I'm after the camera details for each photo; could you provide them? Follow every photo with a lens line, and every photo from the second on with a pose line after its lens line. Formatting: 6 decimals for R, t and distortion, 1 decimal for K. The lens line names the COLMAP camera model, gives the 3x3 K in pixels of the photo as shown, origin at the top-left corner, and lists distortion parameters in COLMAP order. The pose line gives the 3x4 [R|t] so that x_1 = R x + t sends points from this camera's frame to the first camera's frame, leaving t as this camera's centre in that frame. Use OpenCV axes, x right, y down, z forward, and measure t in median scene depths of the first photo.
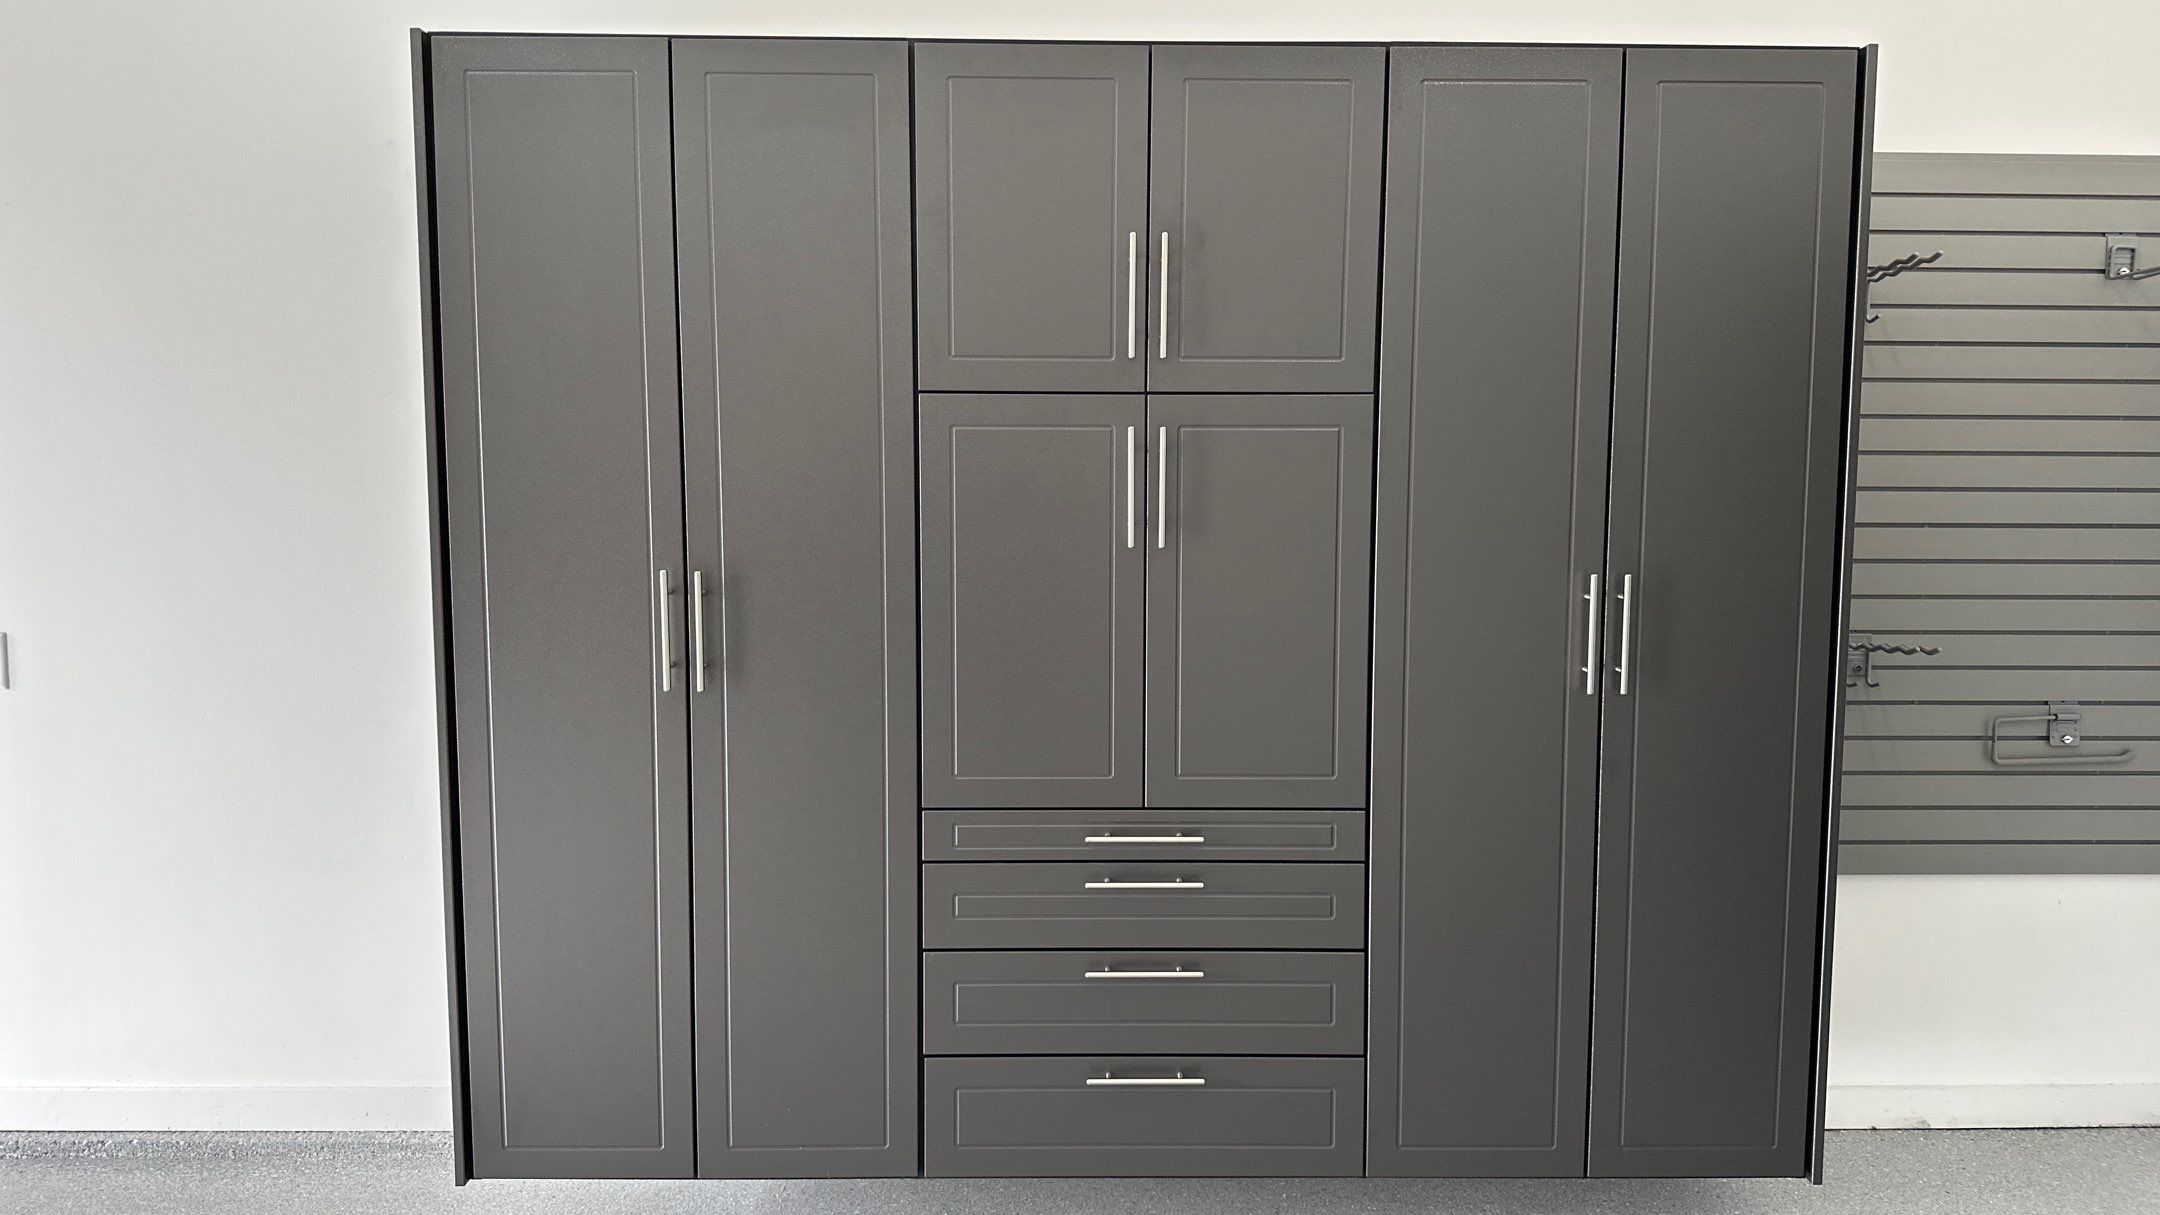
lens RADIAL K [[1495.7, 0, 1101.4], [0, 1495.7, 612.4], [0, 0, 1]] dist [0.041299, -0.052679]
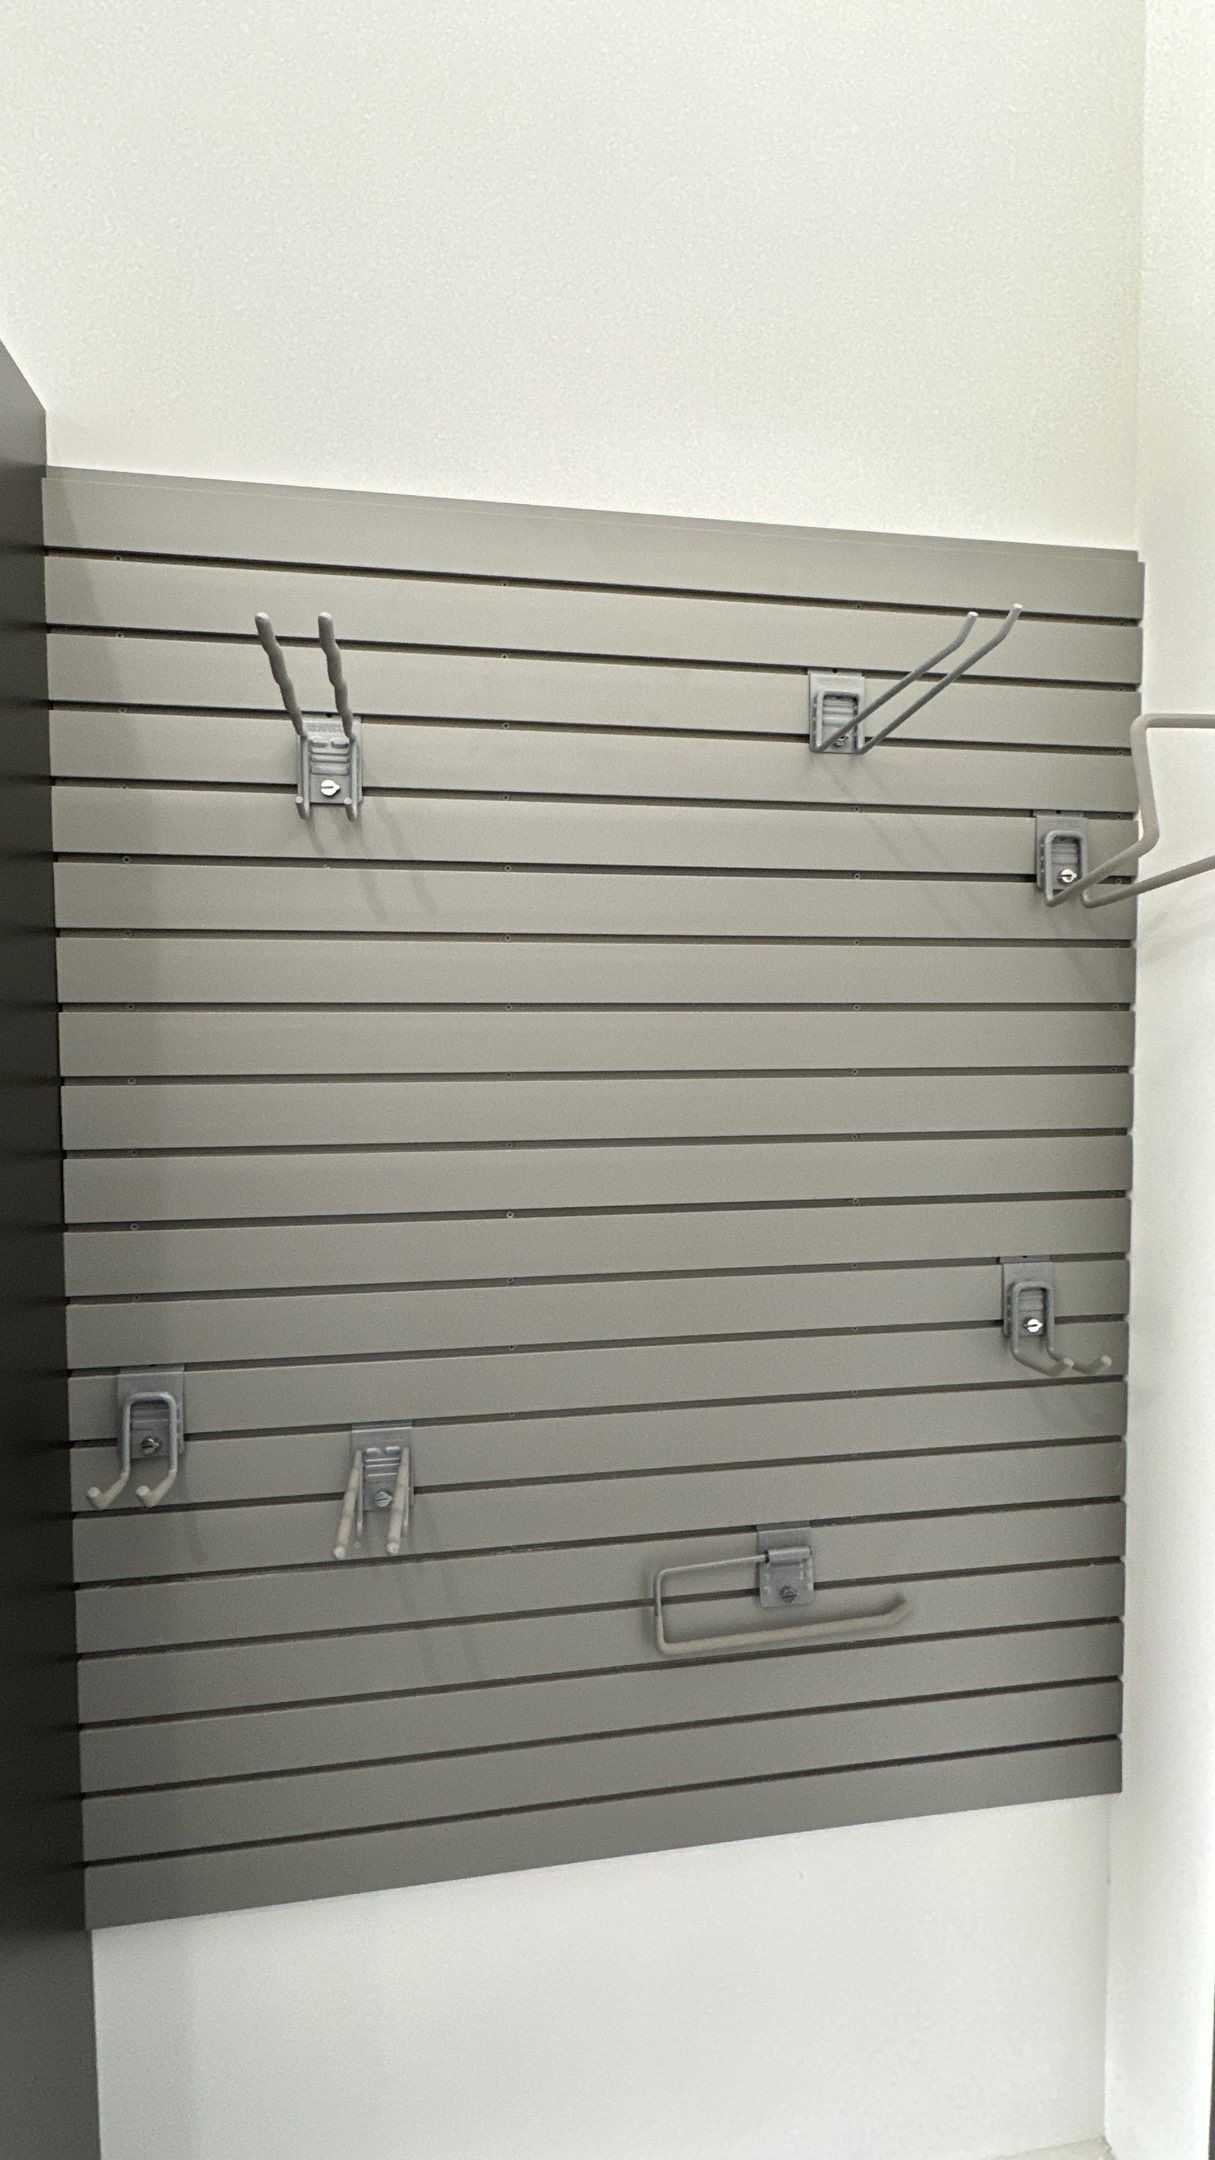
lens RADIAL K [[1495.7, 0, 678.8], [0, 1495.7, 1108.1], [0, 0, 1]] dist [0.041299, -0.052679]
pose [[0.978079, -0.013439, 0.207800, 0.563840], [0.018571, 0.999568, -0.022762, -0.091664], [-0.207404, 0.026122, 0.977906, 0.542561]]
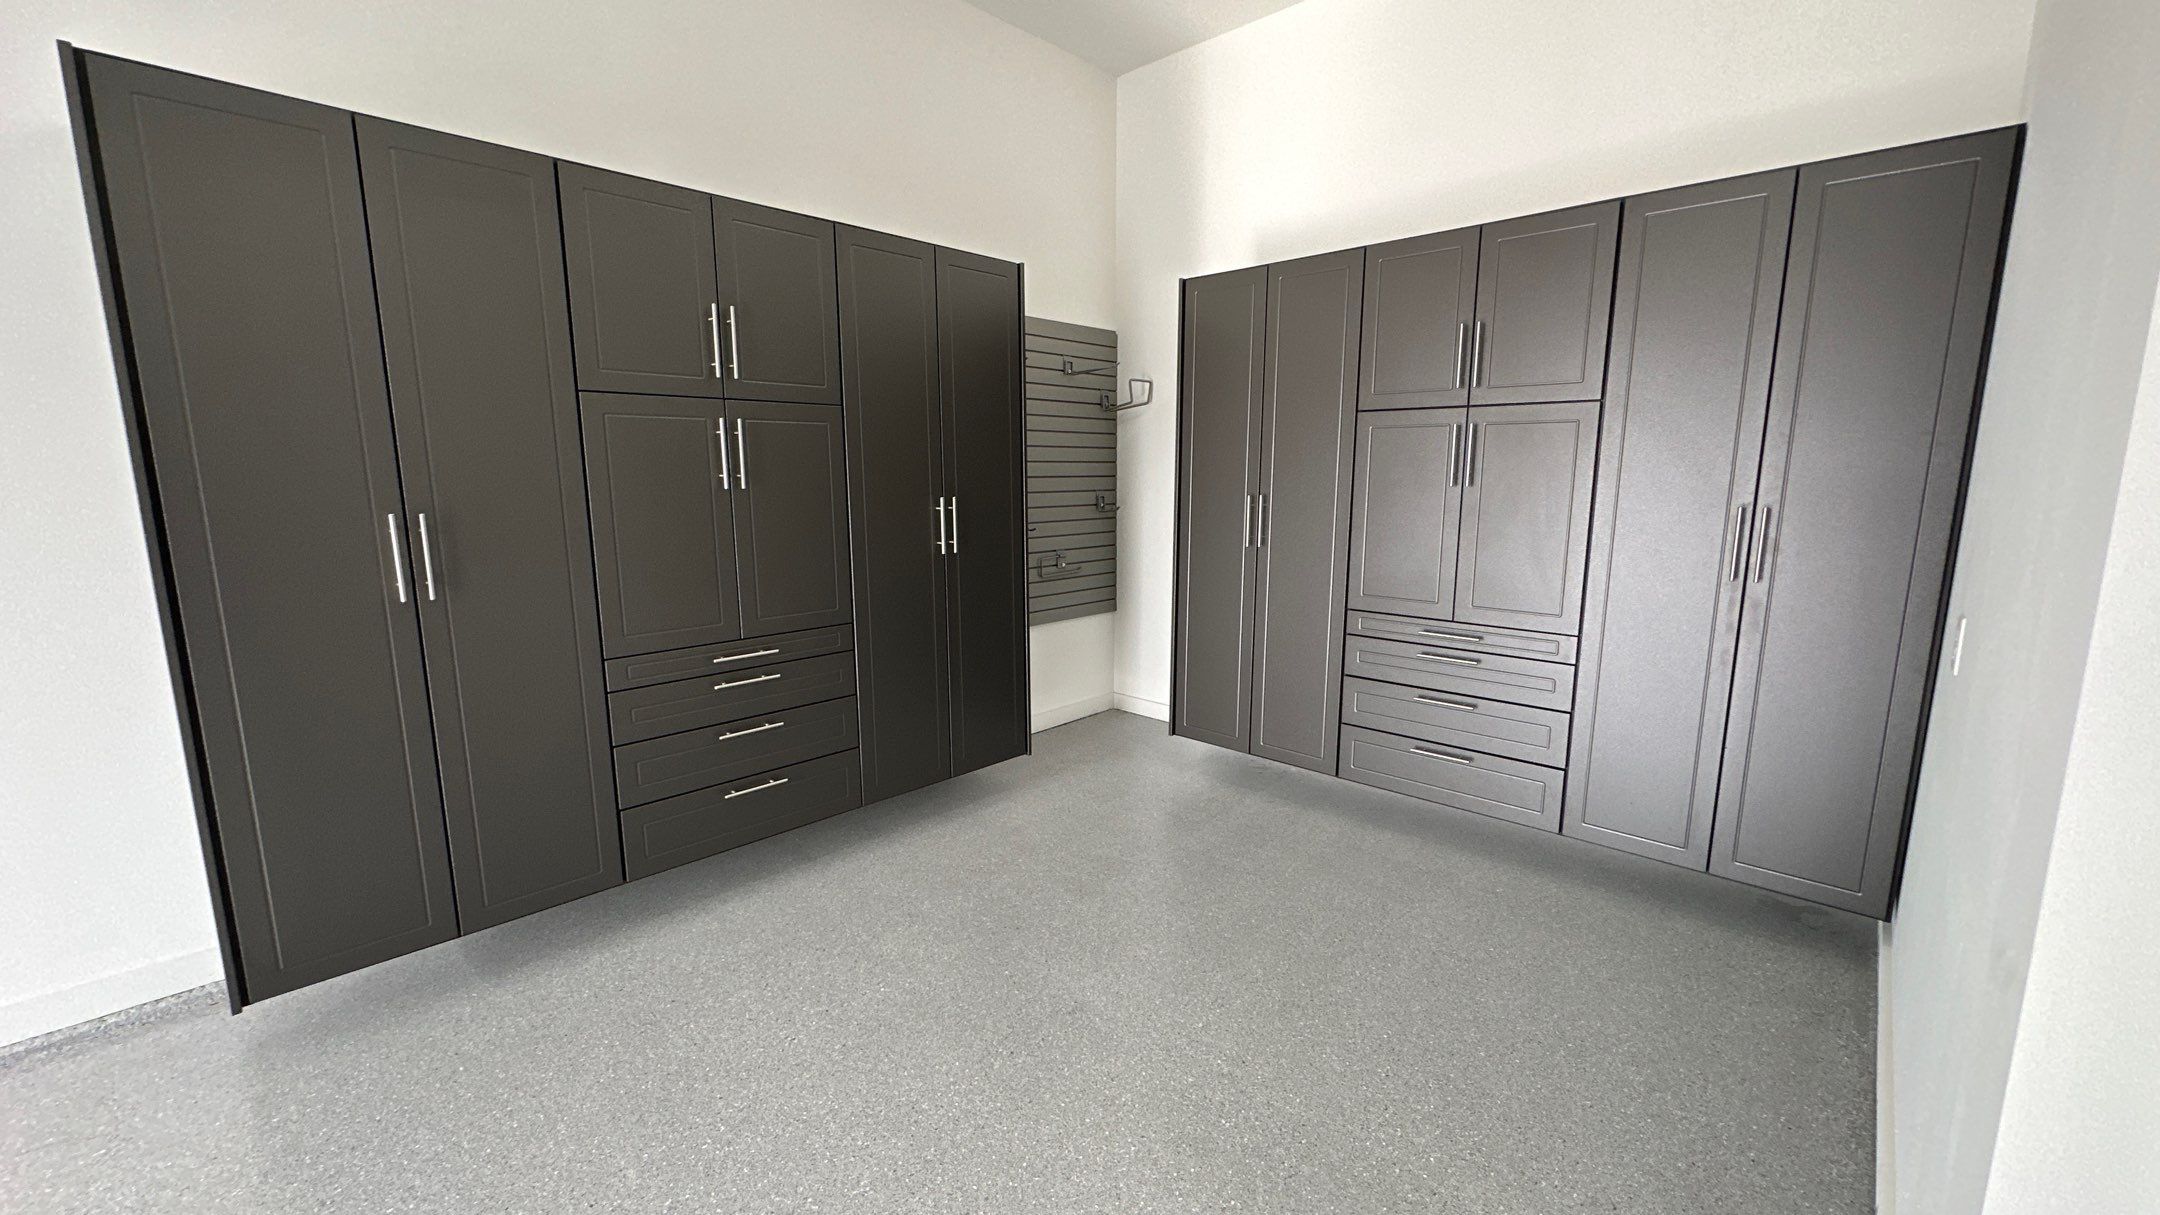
lens RADIAL K [[855.2, 0, 1079.7], [0, 855.2, 603.6], [0, 0, 1]] dist [-0.007328, 0.003304]
pose [[0.700031, -0.115524, 0.704706, -0.376337], [0.067613, 0.993117, 0.095640, 0.018064], [-0.710905, -0.019303, 0.703023, 0.003064]]
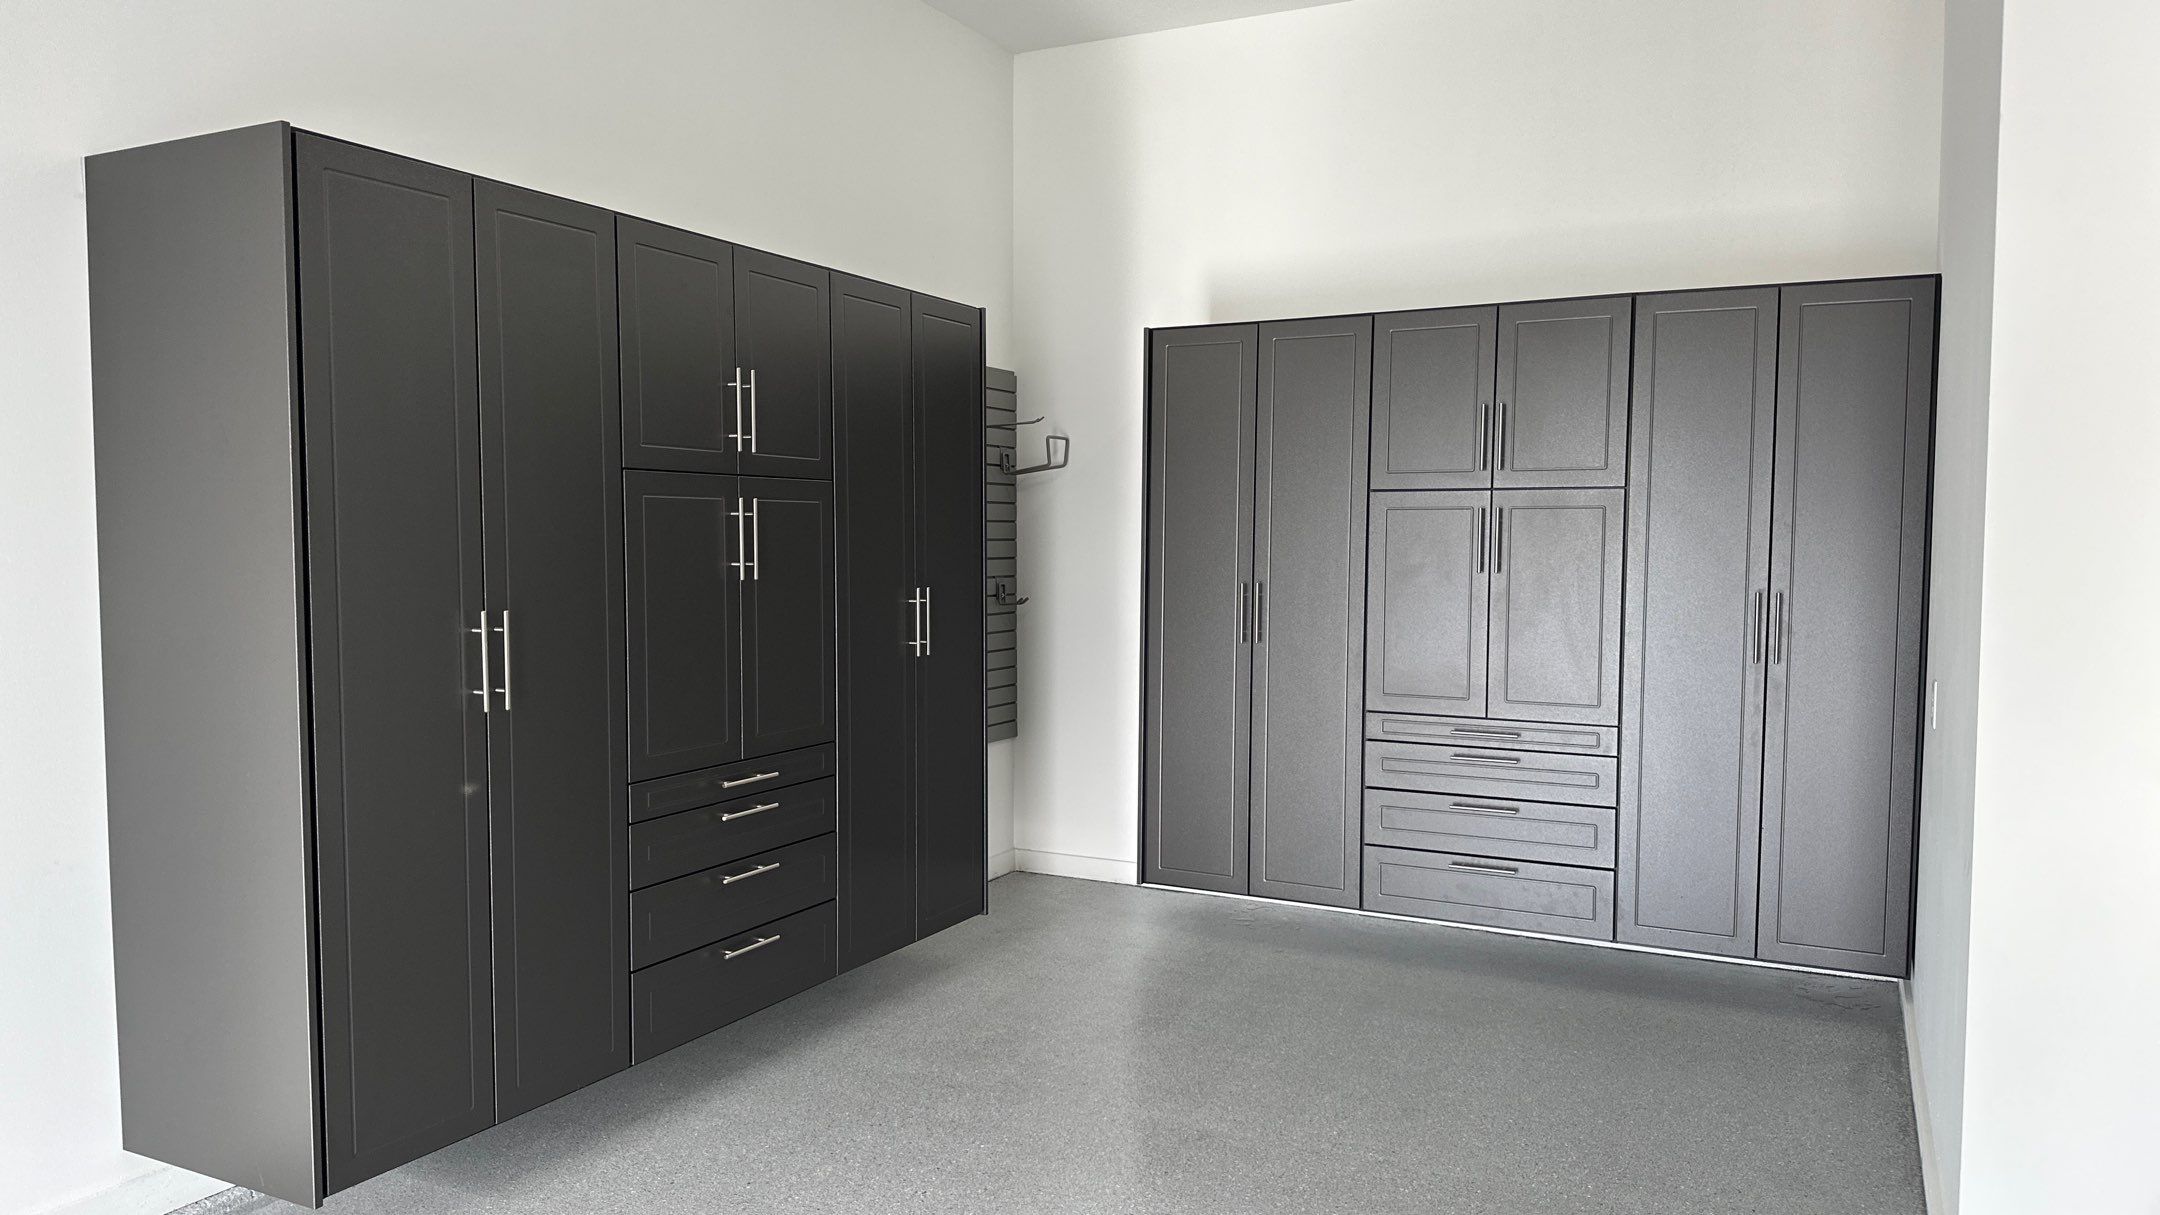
lens RADIAL K [[1495.7, 0, 1066.4], [0, 1495.7, 621.8], [0, 0, 1]] dist [0.041299, -0.052679]
pose [[0.479334, -0.053502, 0.876000, -1.030073], [0.077583, 0.996816, 0.018429, -0.006153], [-0.874197, 0.059129, 0.481959, 0.008401]]
